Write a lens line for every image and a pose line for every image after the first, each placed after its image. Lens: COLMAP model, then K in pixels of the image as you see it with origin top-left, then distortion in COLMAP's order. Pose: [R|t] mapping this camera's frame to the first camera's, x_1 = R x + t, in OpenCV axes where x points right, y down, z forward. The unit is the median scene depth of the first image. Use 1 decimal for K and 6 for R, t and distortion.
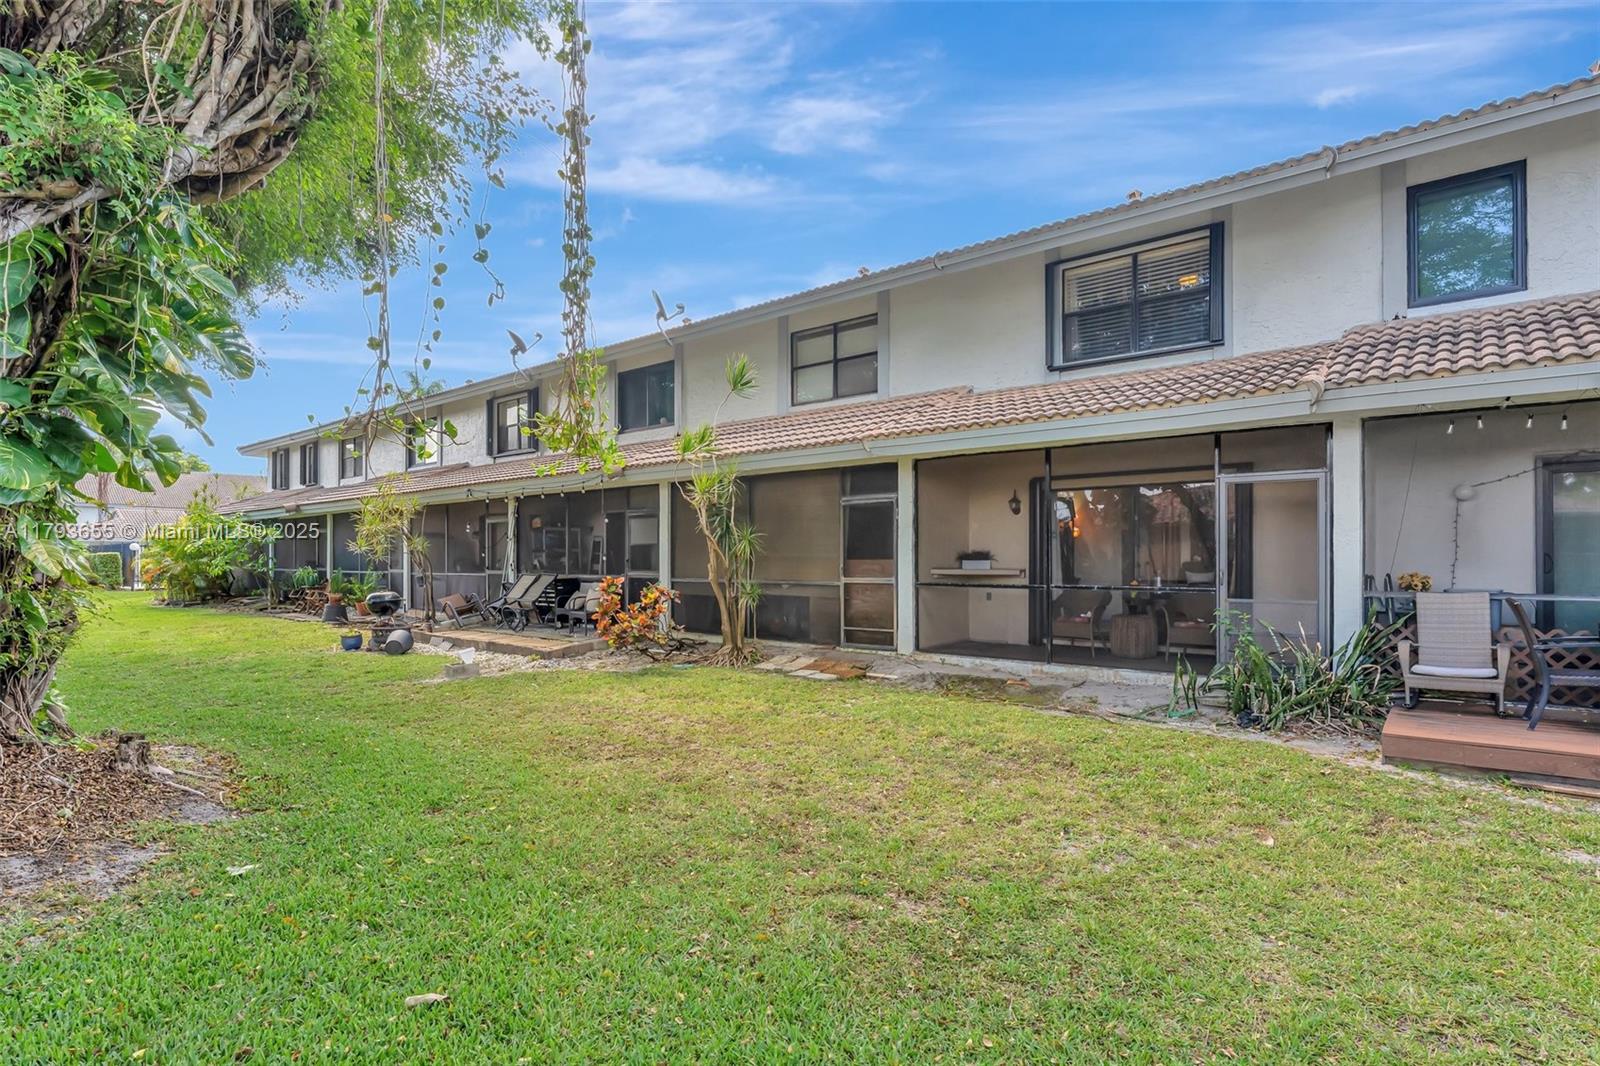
lens RADIAL K [[805.6, 0, 804.5], [0, 805.6, 555.6], [0, 0, 1]] dist [-0.001434, -0.000929]
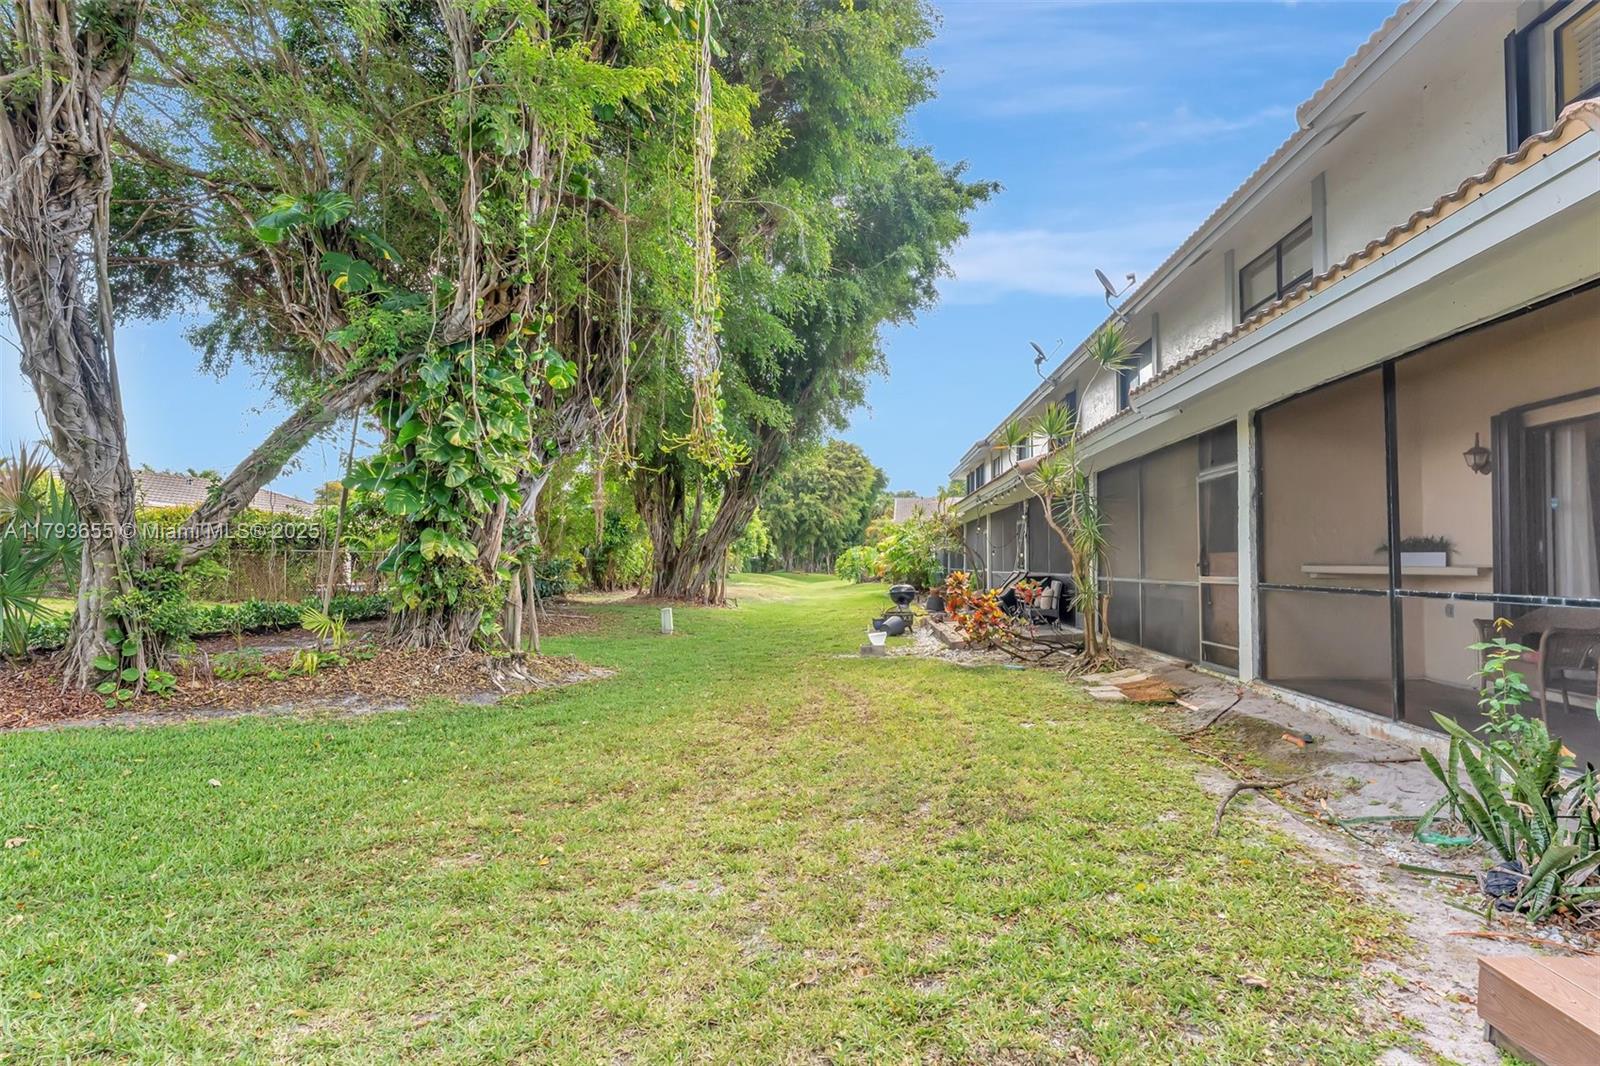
lens RADIAL K [[770.7, 0, 800.0], [0, 770.7, 533.0], [0, 0, 1]] dist [-0.000818, -0.000393]
pose [[0.580822, -0.028407, -0.813535, 0.445373], [-0.003590, 0.999292, -0.037456, 0.015363], [0.814023, 0.024676, 0.580309, 0.275536]]
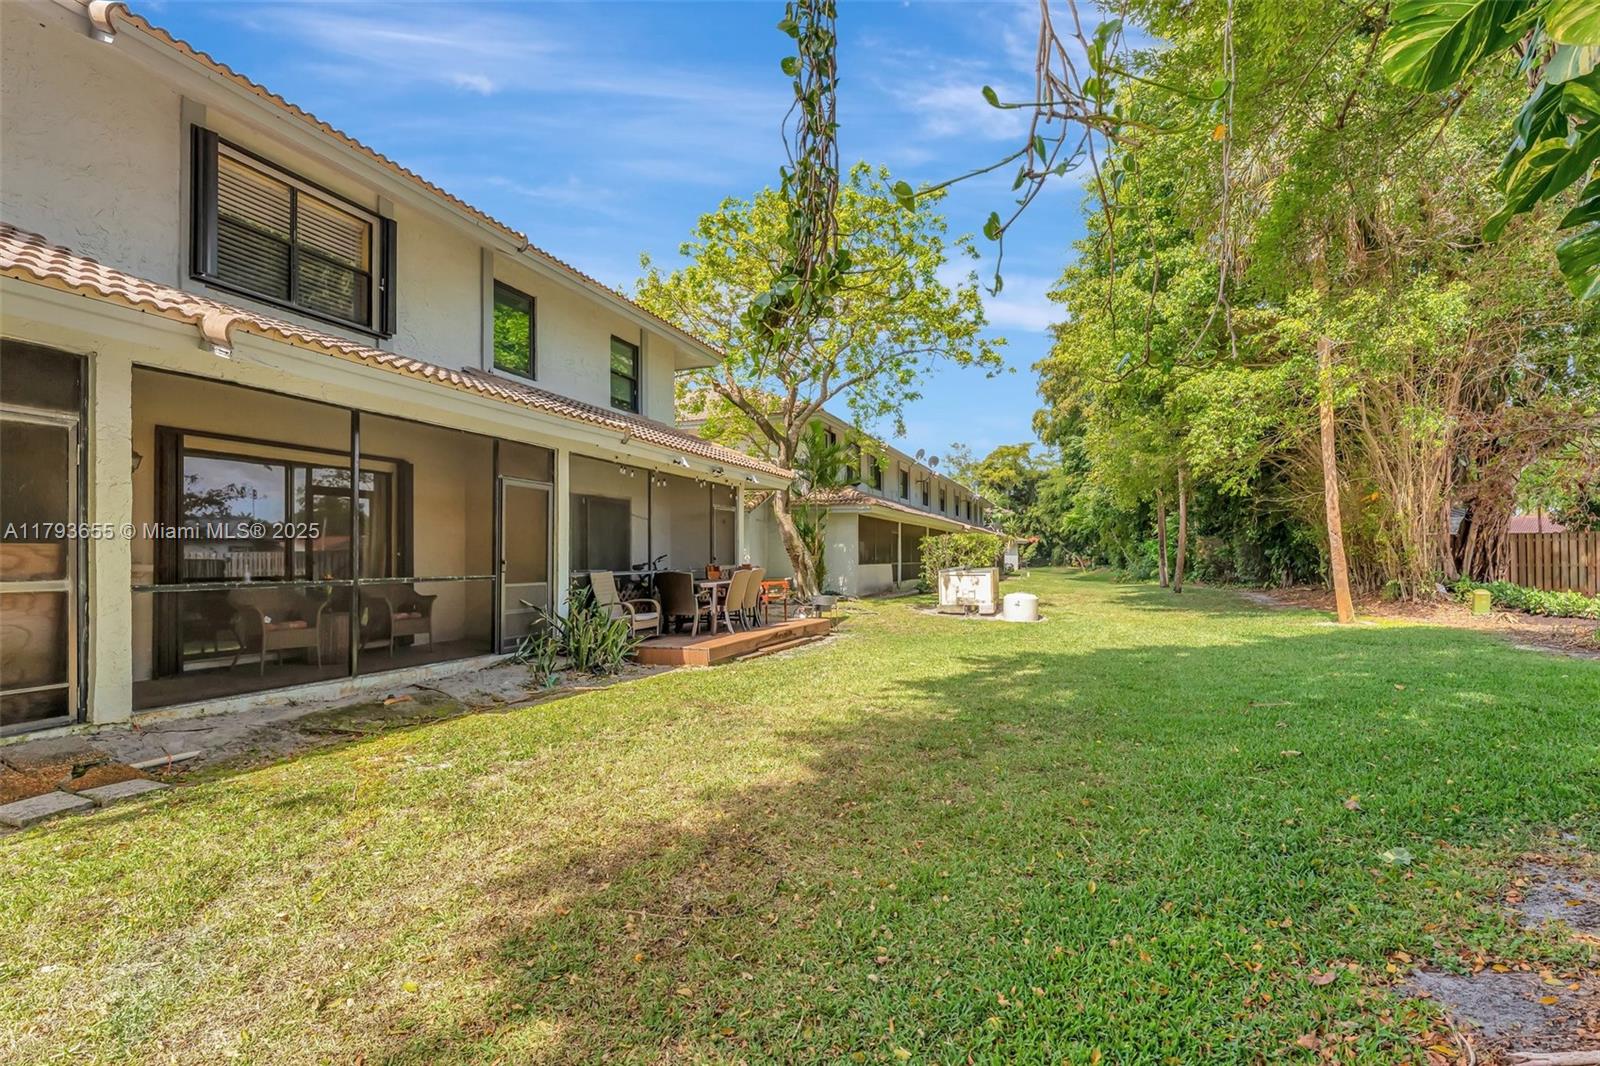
lens RADIAL K [[748.2, 0, 801.1], [0, 748.2, 553.6], [0, 0, 1]] dist [0.000097, 0.000104]
pose [[-0.310445, 0.009940, 0.950540, -0.480277], [-0.000222, 0.999945, -0.010529, 0.015790], [-0.950591, -0.003480, -0.310425, 0.708828]]
